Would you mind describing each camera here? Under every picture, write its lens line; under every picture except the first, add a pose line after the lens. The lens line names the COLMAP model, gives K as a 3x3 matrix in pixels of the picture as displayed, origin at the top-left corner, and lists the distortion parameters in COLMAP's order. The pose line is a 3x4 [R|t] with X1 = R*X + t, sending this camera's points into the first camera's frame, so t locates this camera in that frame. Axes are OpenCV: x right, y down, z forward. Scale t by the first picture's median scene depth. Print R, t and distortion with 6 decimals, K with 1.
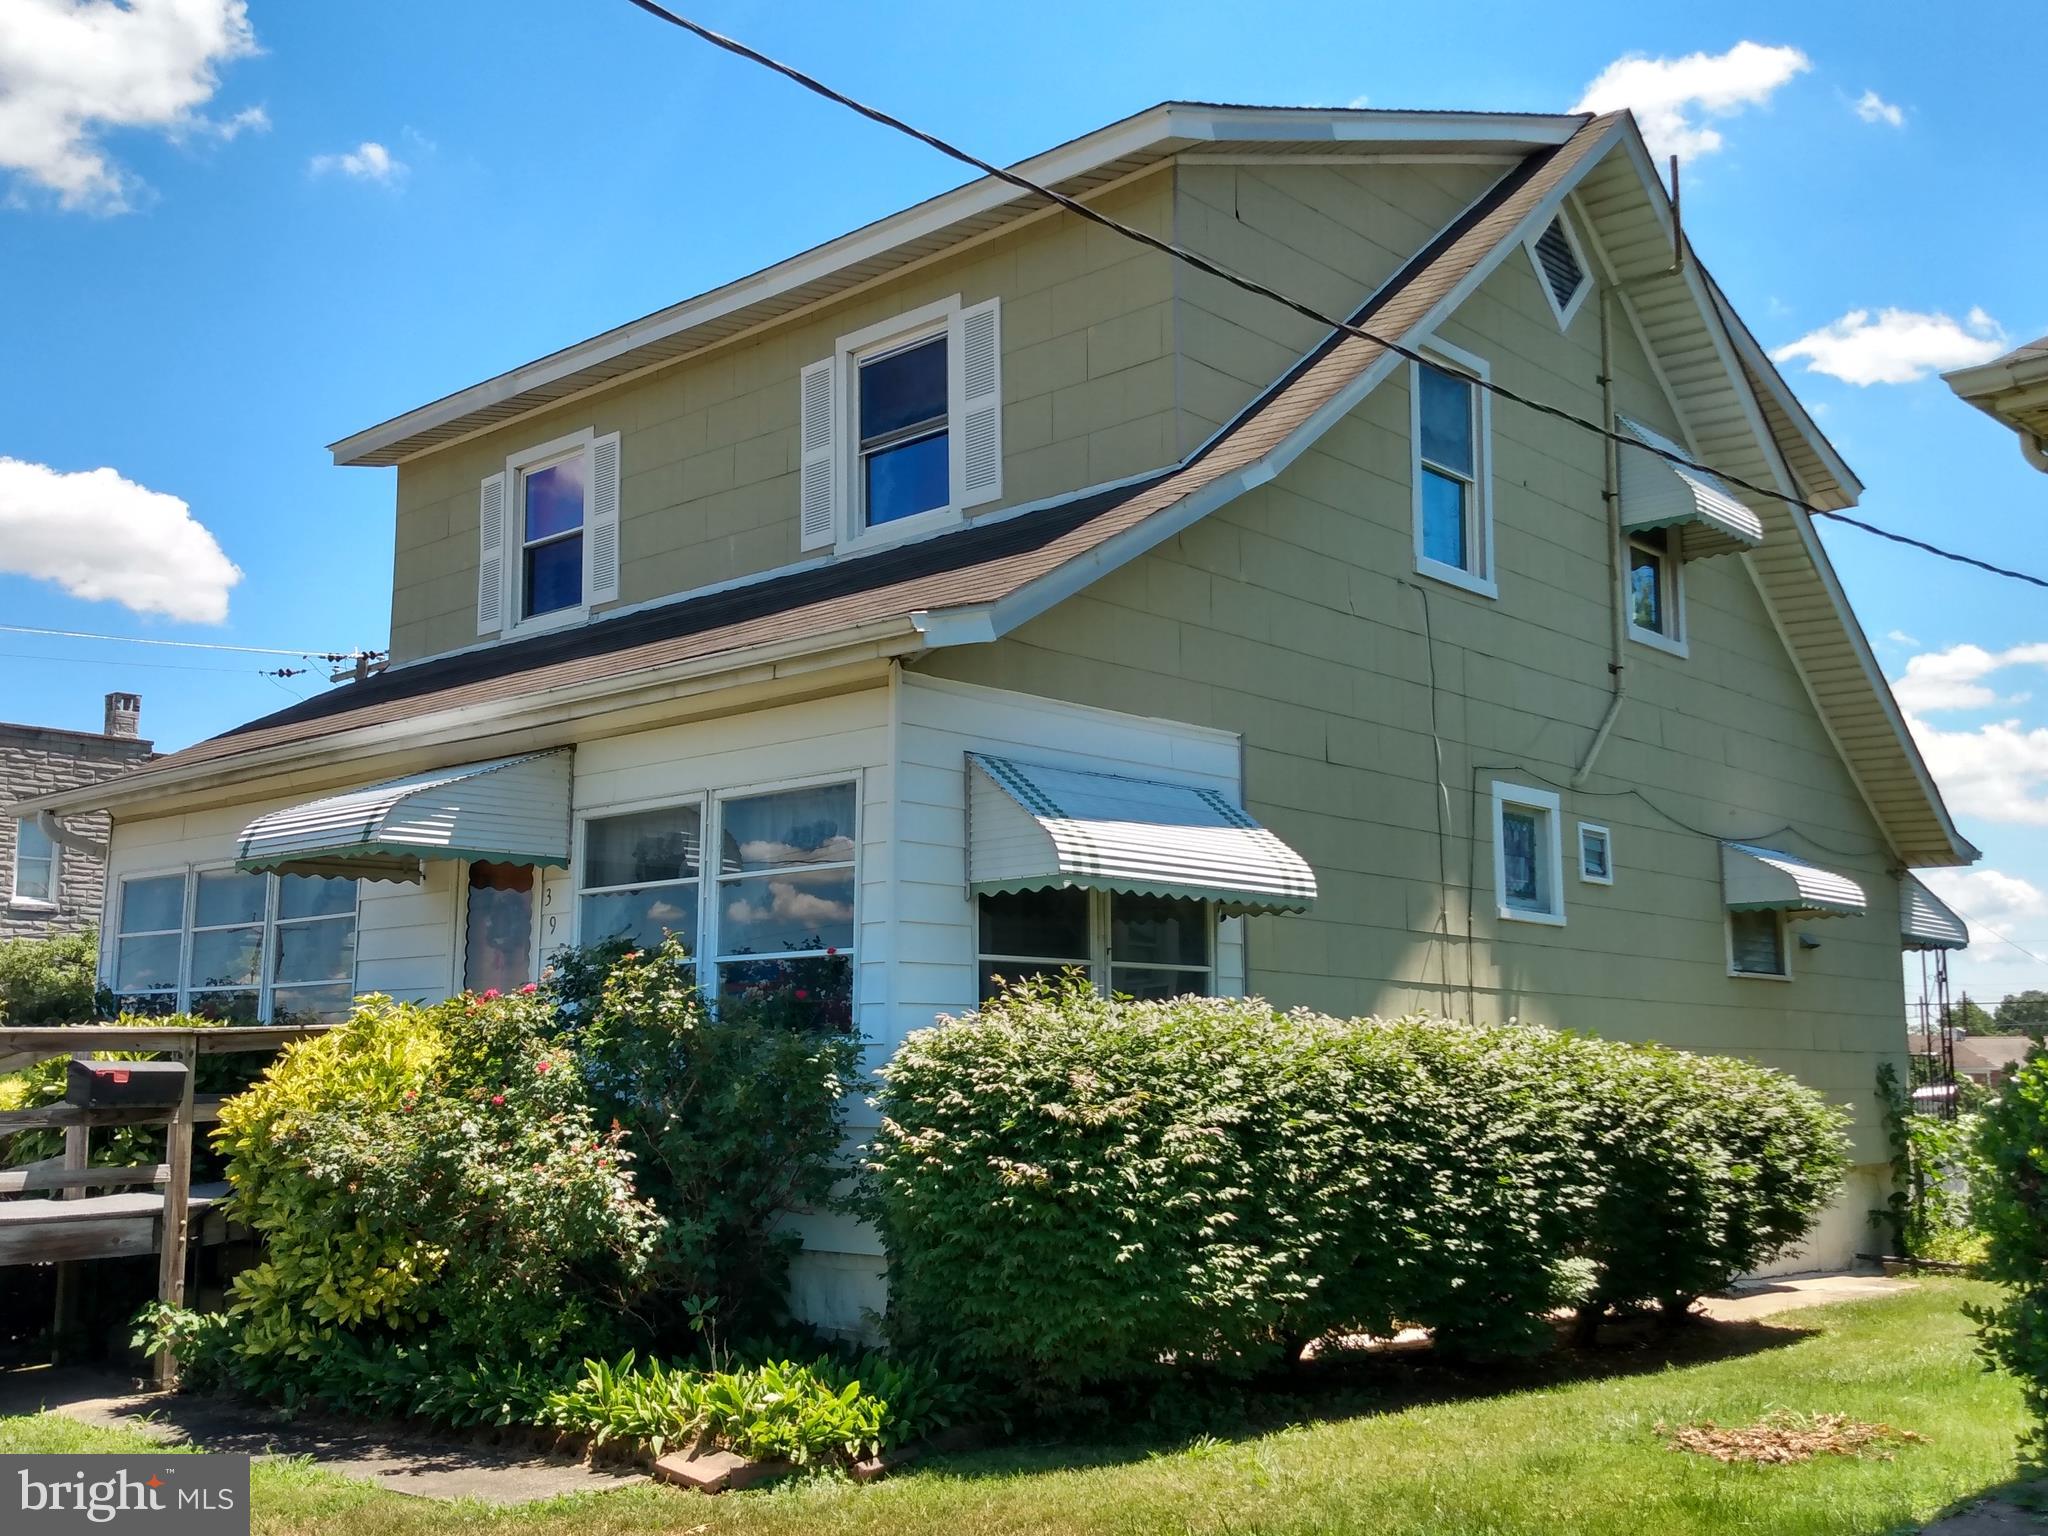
lens RADIAL K [[2055.7, 0, 1024.0], [0, 2055.7, 768.0], [0, 0, 1]] dist [0.004417, -0.014044]
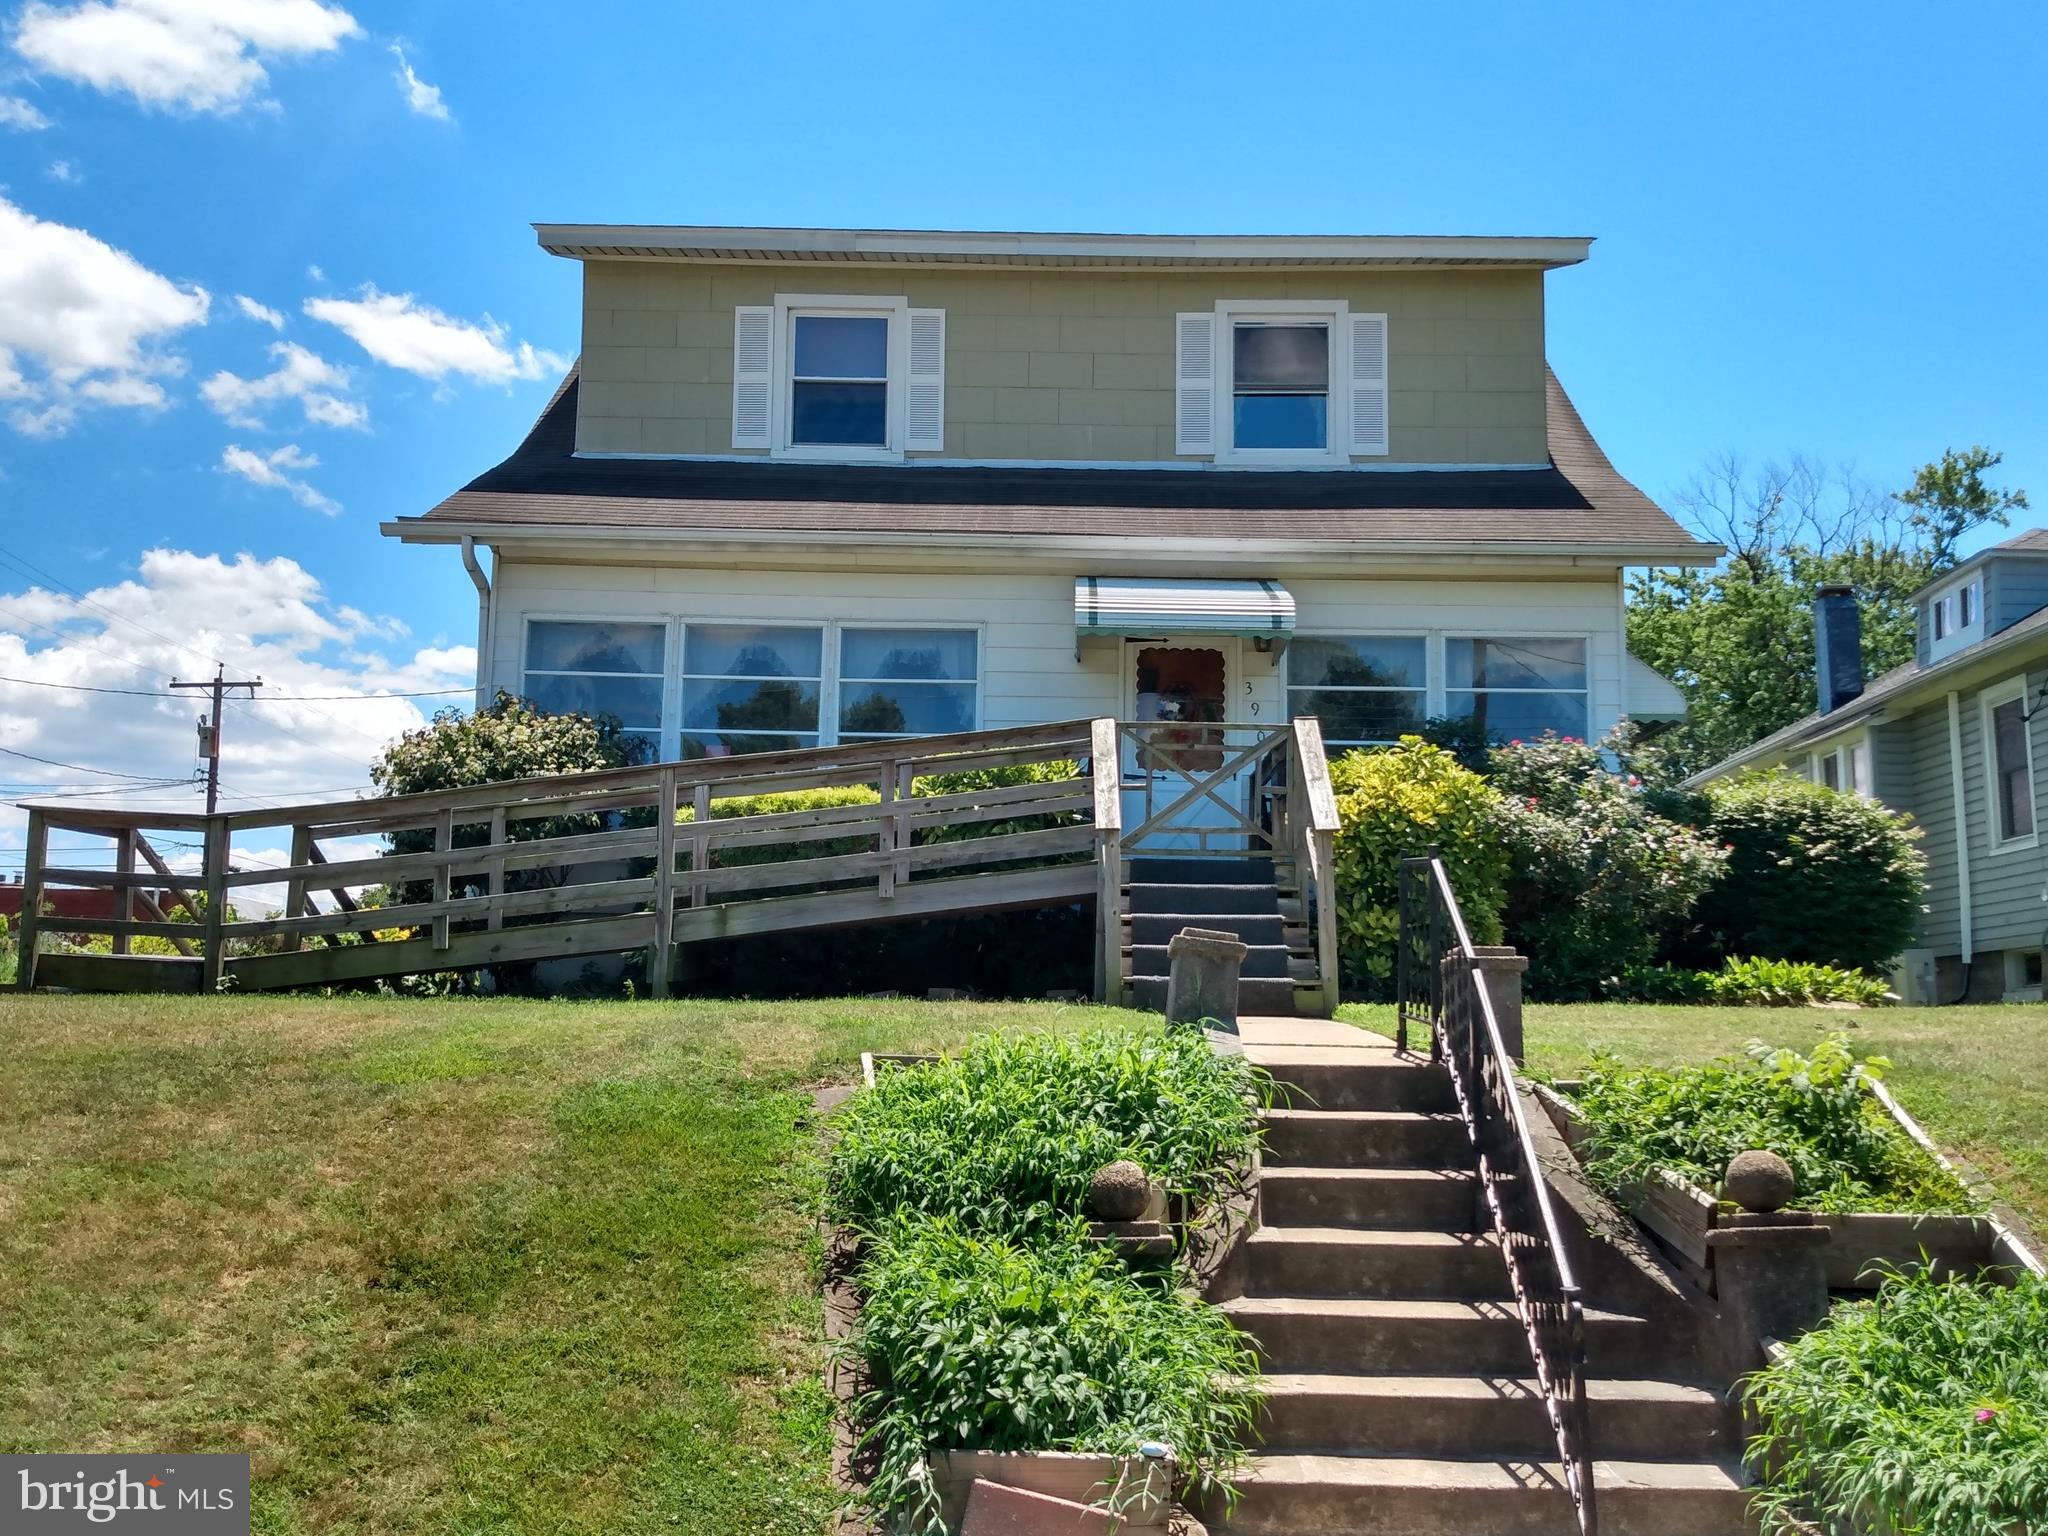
lens RADIAL K [[1004.2, 0, 1024.0], [0, 1004.2, 768.0], [0, 0, 1]] dist [0.013786, -0.000241]
pose [[0.731320, 0.054918, 0.679820, -0.544608], [-0.112454, 0.992820, 0.040770, 0.072158], [-0.672700, -0.106265, 0.732245, 0.507956]]
